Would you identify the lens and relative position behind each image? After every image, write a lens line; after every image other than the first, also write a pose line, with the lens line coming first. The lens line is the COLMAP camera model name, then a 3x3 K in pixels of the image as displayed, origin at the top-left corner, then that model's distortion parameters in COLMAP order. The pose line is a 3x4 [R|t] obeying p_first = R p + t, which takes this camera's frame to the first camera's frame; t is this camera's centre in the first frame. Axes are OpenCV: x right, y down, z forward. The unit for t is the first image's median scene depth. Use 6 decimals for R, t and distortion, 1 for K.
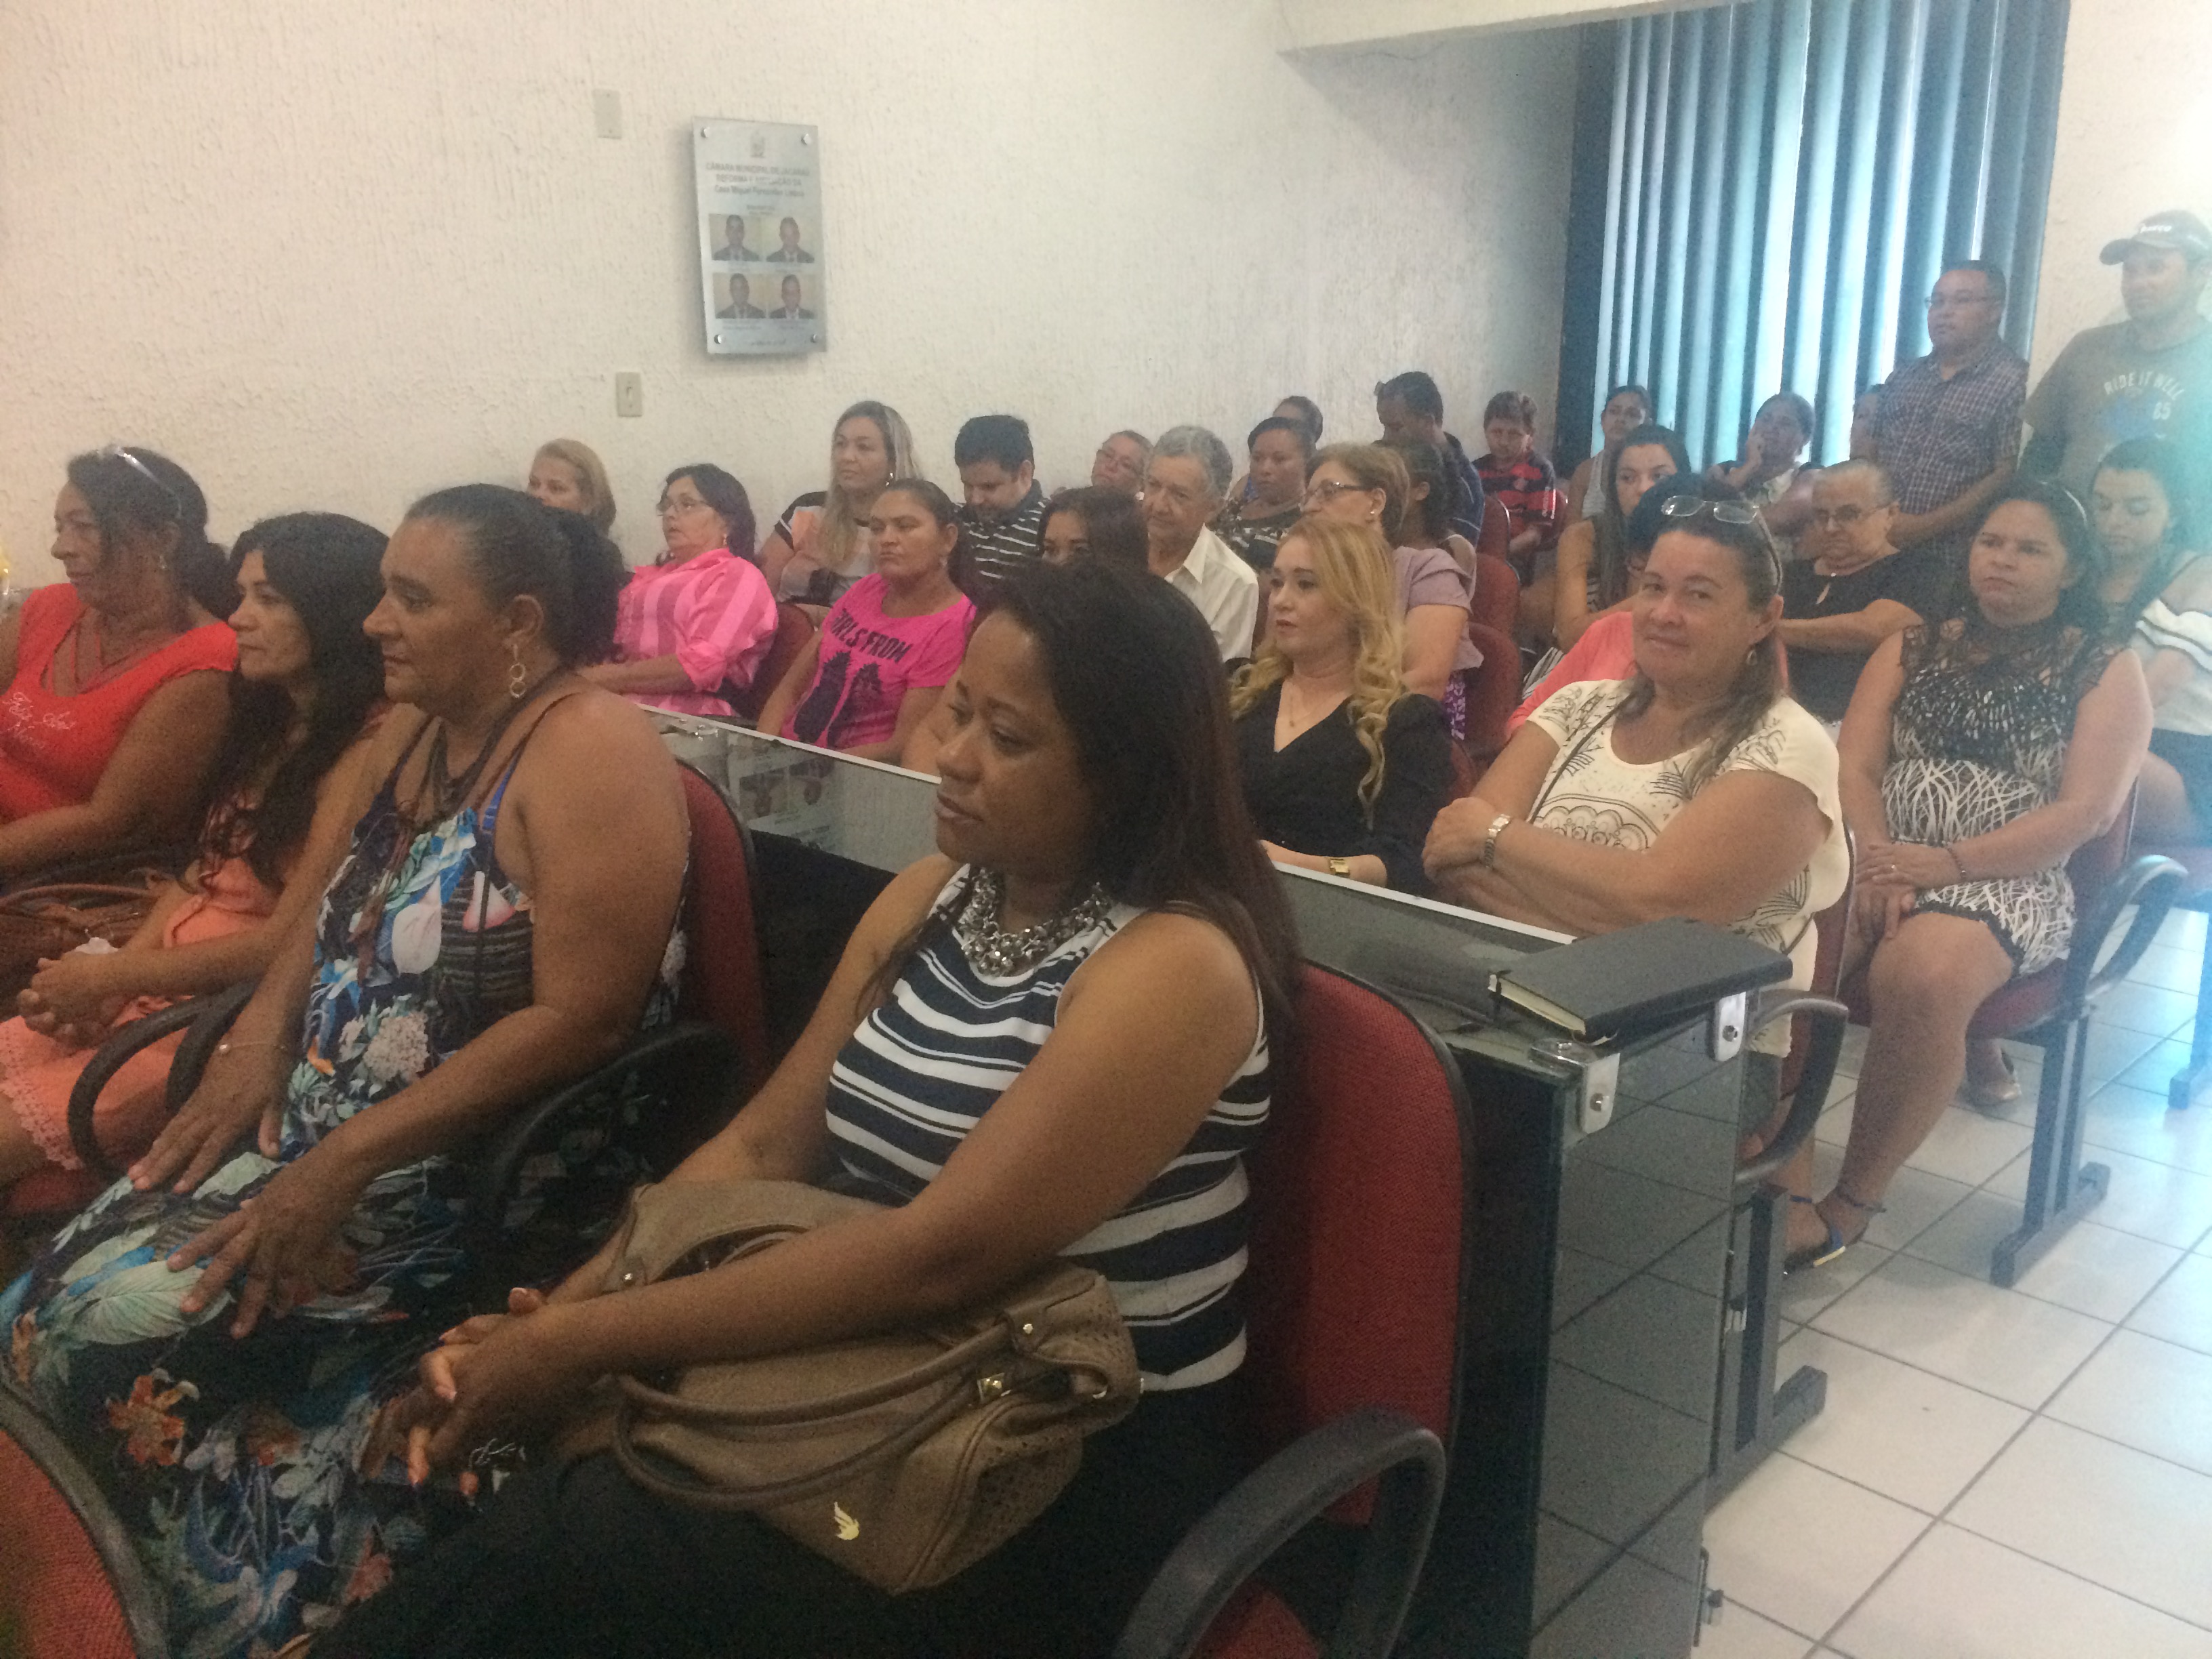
lens RADIAL K [[1878.1, 0, 1090.4], [0, 1878.1, 823.2], [0, 0, 1]] dist [0.095772, -0.143870]
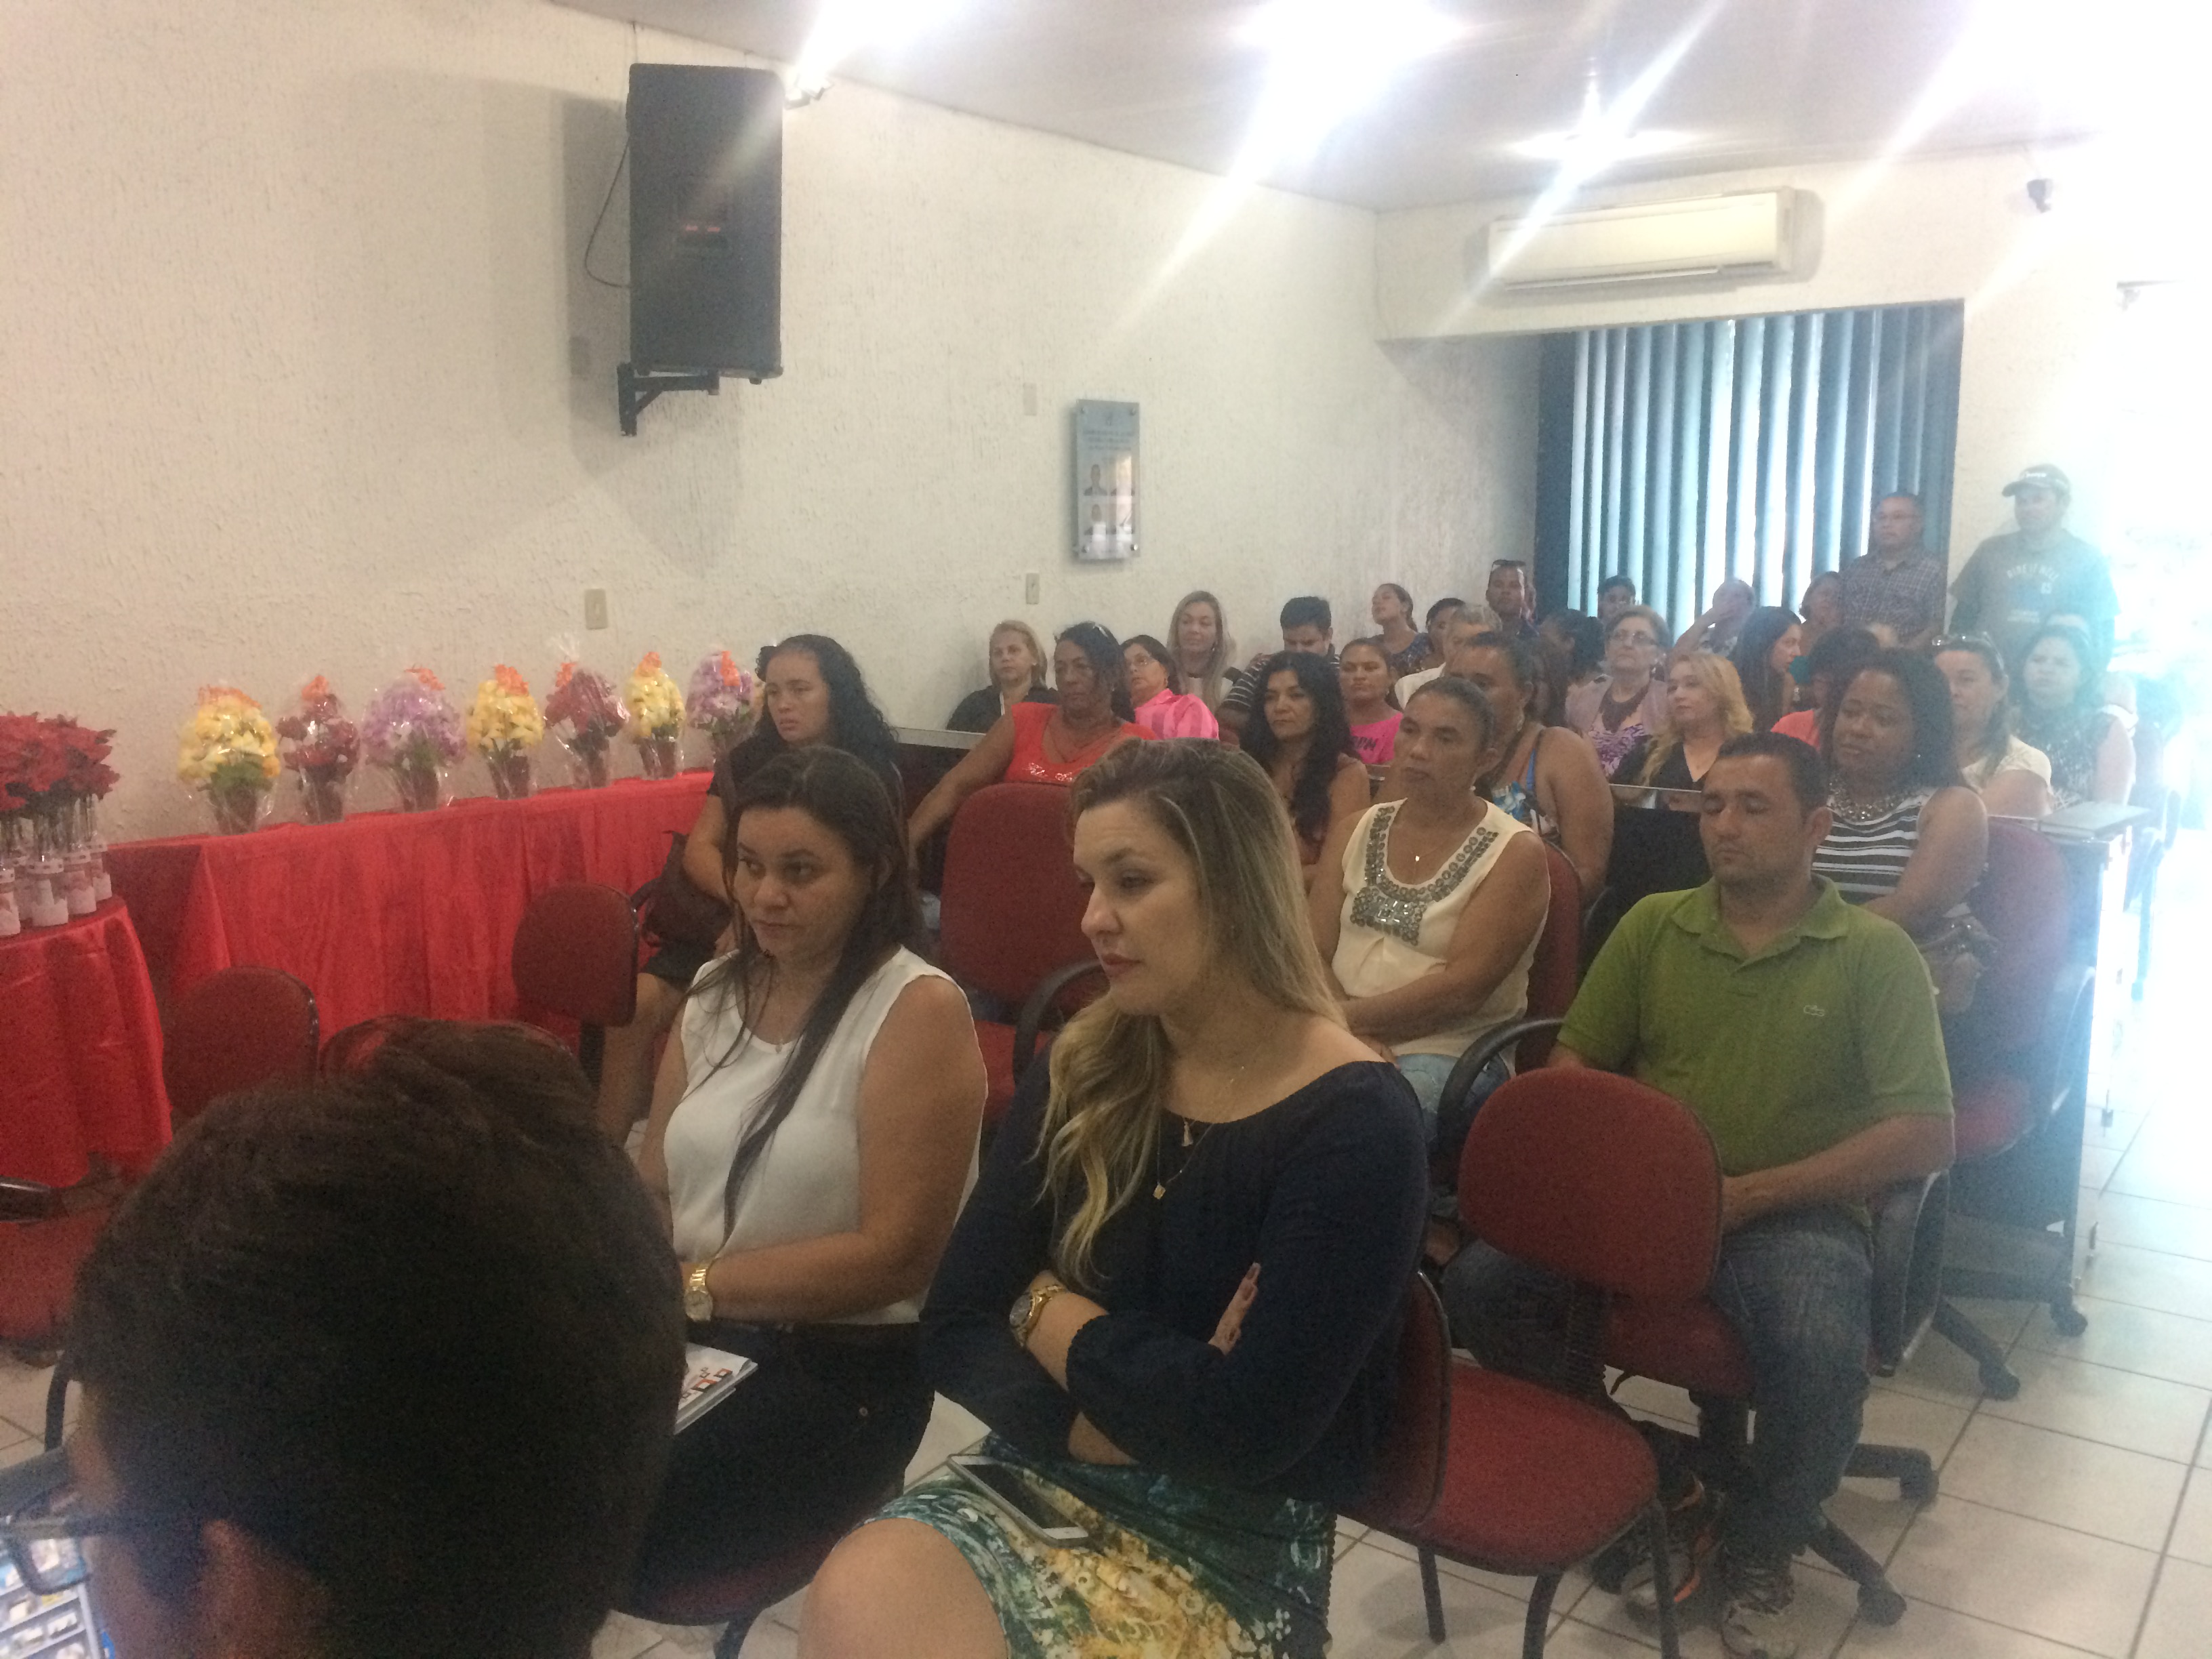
lens RADIAL K [[1878.1, 0, 1090.4], [0, 1878.1, 823.2], [0, 0, 1]] dist [0.095772, -0.143870]
pose [[0.987883, -0.028736, 0.152517, -0.429545], [0.043097, 0.994853, -0.091711, 0.080911], [-0.149096, 0.097173, 0.984036, -0.381969]]
